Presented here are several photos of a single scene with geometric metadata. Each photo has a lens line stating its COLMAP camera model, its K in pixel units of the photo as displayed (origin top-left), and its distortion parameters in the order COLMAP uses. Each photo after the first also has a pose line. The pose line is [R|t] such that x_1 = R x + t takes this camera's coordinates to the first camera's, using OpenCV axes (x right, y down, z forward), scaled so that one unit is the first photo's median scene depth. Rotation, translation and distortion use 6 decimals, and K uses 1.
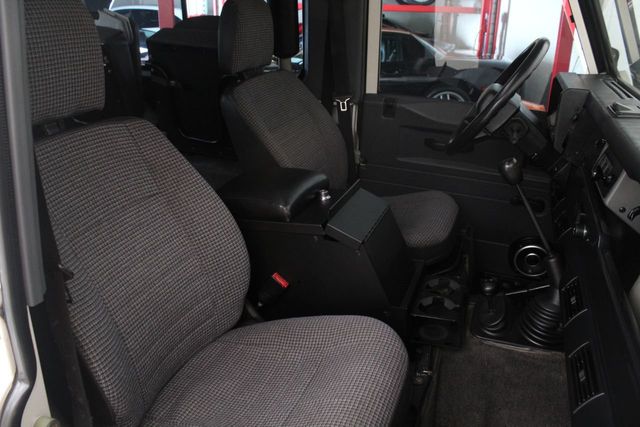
lens RADIAL K [[569.6, 0, 320.0], [0, 569.6, 213.5], [0, 0, 1]] dist [-0.009343, -0.002793]
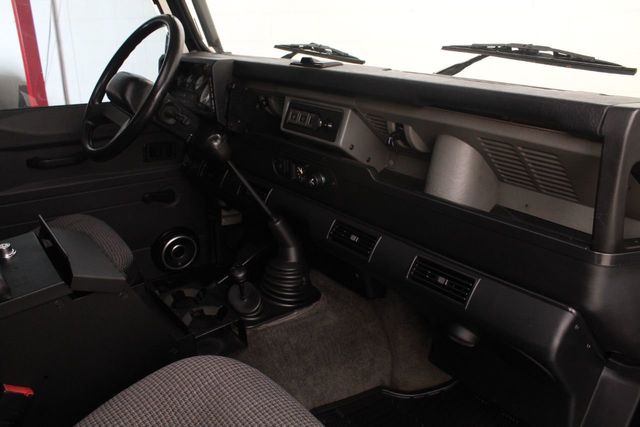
lens RADIAL K [[569.6, 0, 320.0], [0, 569.6, 213.5], [0, 0, 1]] dist [-0.009343, -0.002793]
pose [[0.552753, -0.306709, 0.774850, -0.330835], [0.332637, 0.933728, 0.132305, -0.043629], [-0.764079, 0.184612, 0.618144, 0.313149]]
